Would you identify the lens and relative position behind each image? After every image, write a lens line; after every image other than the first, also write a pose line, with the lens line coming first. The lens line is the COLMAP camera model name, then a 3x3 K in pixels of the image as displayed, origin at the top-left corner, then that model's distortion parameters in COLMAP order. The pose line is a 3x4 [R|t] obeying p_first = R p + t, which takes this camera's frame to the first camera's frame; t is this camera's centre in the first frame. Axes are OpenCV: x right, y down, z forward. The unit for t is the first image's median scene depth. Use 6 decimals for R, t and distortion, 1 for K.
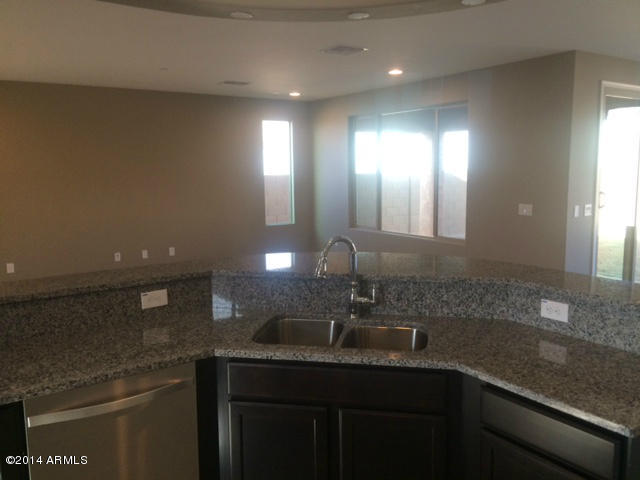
lens RADIAL K [[538.3, 0, 335.6], [0, 538.3, 237.0], [0, 0, 1]] dist [0.115805, -0.169240]
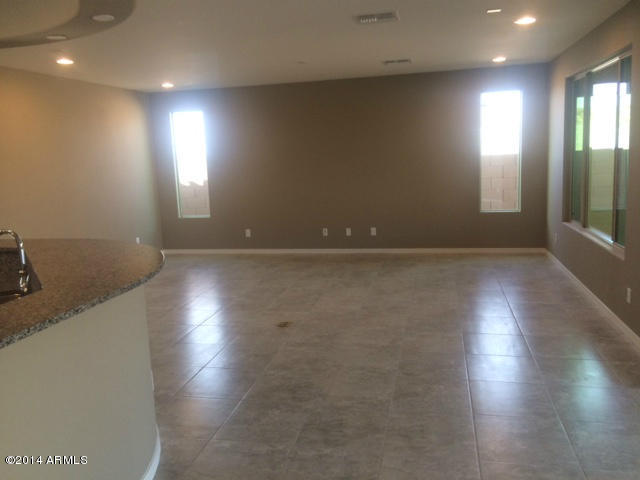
lens RADIAL K [[538.3, 0, 335.6], [0, 538.3, 237.0], [0, 0, 1]] dist [0.115805, -0.169240]
pose [[0.685704, 0.094899, -0.721668, 0.374311], [-0.062951, 0.995481, 0.071092, -0.030144], [0.725153, -0.003318, 0.688579, 0.214675]]
